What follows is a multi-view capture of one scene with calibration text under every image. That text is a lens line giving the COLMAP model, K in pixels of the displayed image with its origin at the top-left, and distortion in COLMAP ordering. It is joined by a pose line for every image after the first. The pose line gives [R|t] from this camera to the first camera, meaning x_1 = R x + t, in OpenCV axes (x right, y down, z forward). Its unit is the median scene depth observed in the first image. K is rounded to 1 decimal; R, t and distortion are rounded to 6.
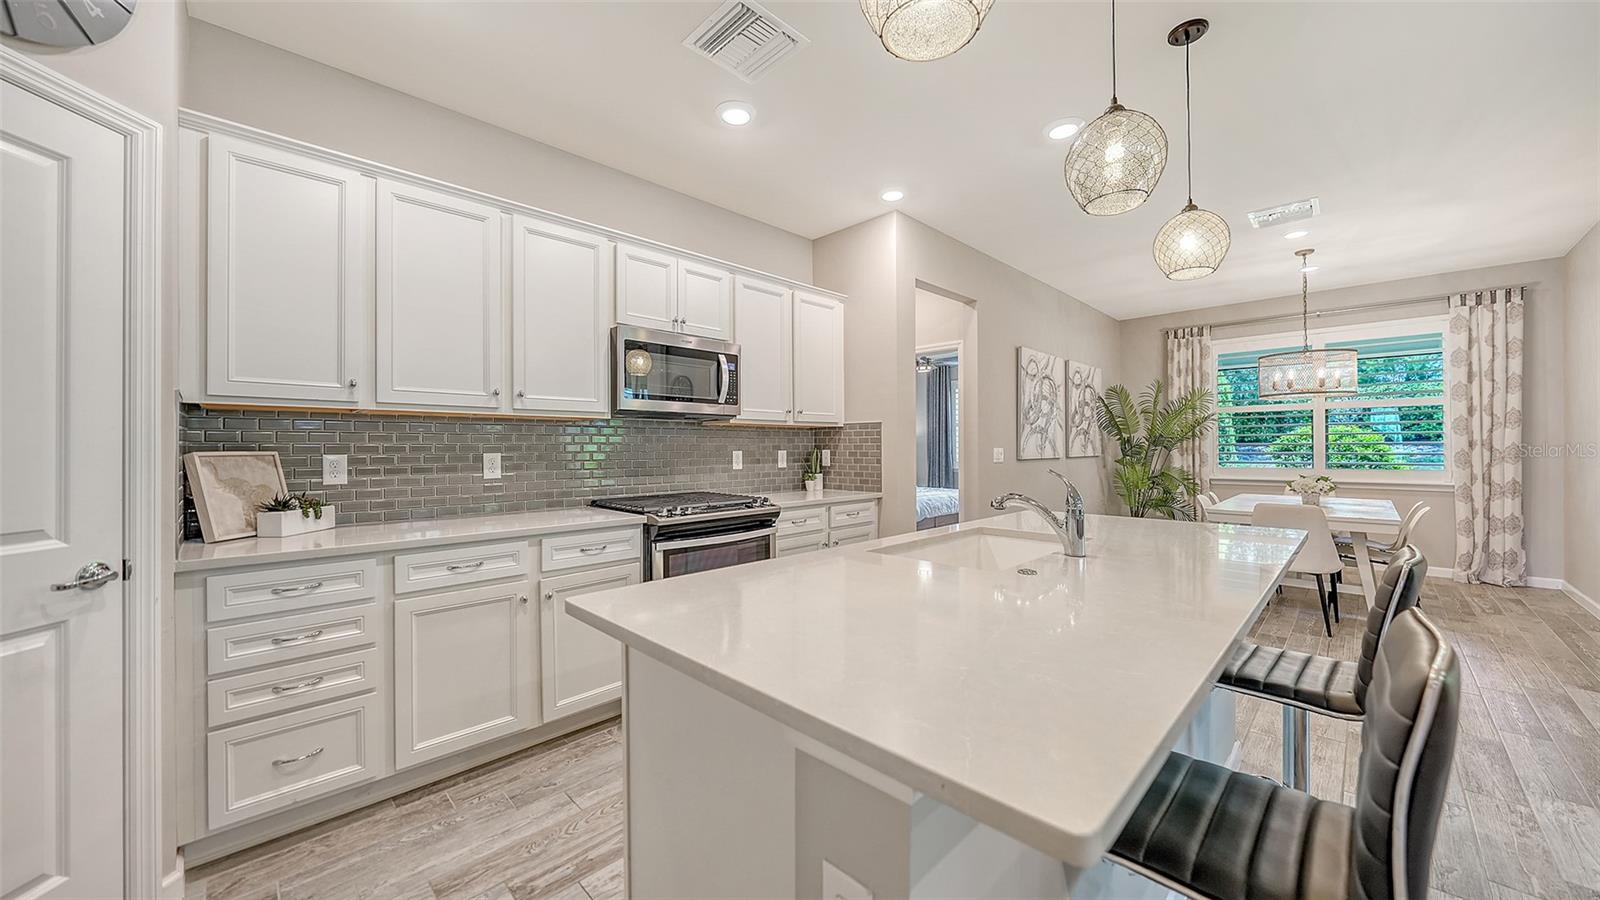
lens RADIAL K [[589.9, 0, 795.2], [0, 589.9, 455.5], [0, 0, 1]] dist [0.010601, -0.000300]
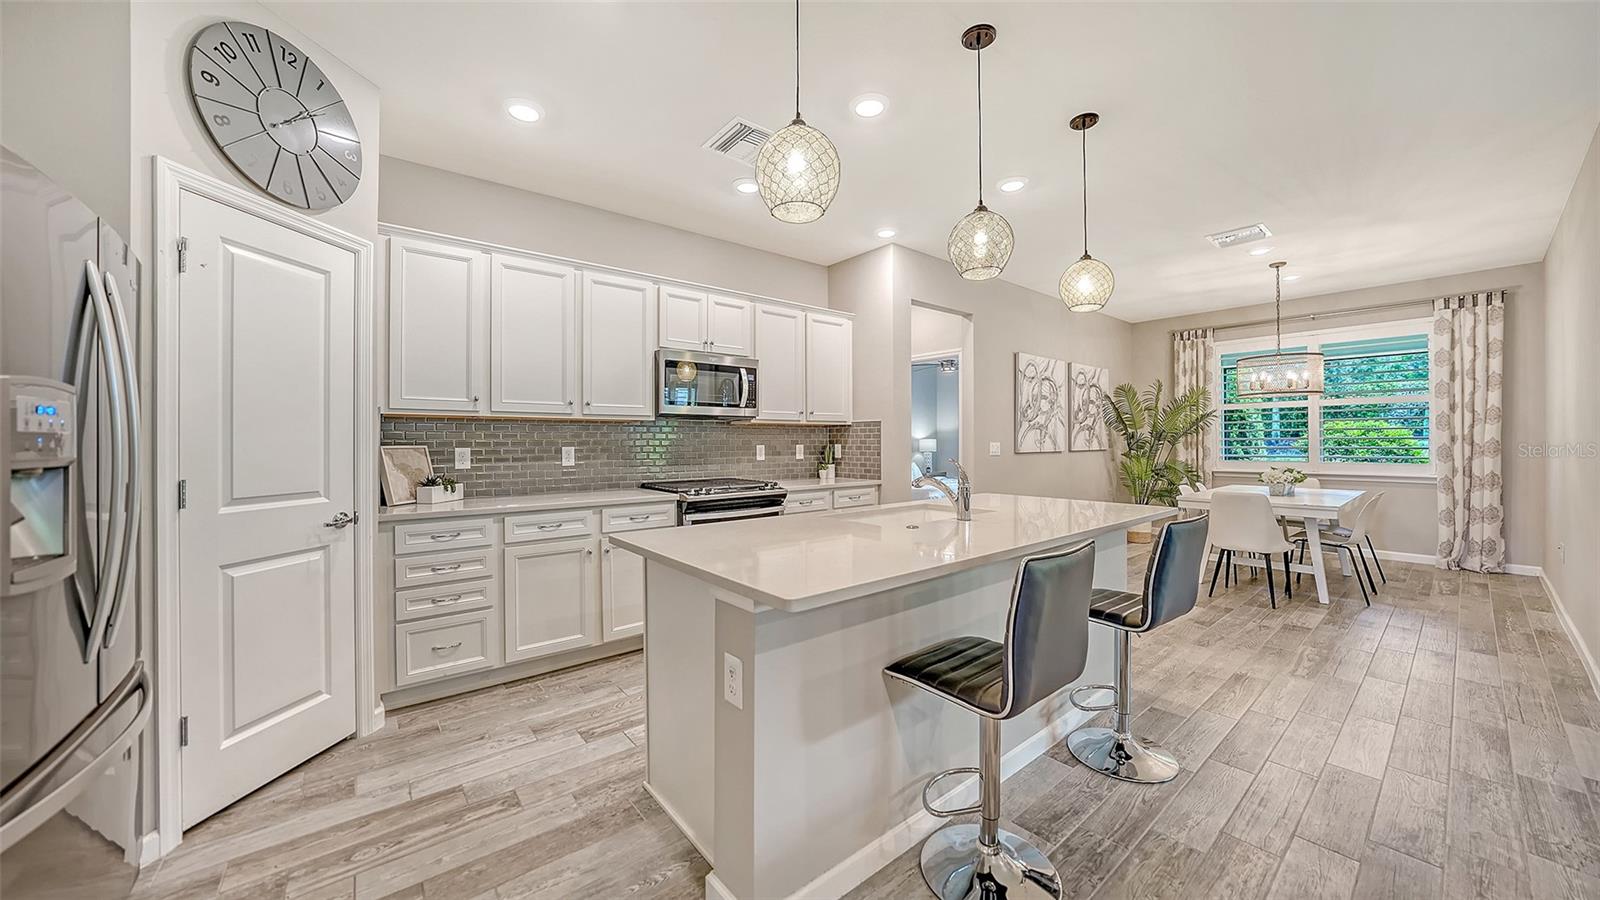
lens RADIAL K [[557.9, 0, 790.0], [0, 557.9, 450.7], [0, 0, 1]] dist [-0.001189, -0.000081]
pose [[0.995212, 0.001250, -0.097734, 0.076279], [-0.001011, 0.999996, 0.002495, 0.000776], [0.097737, -0.002384, 0.995209, -0.142719]]
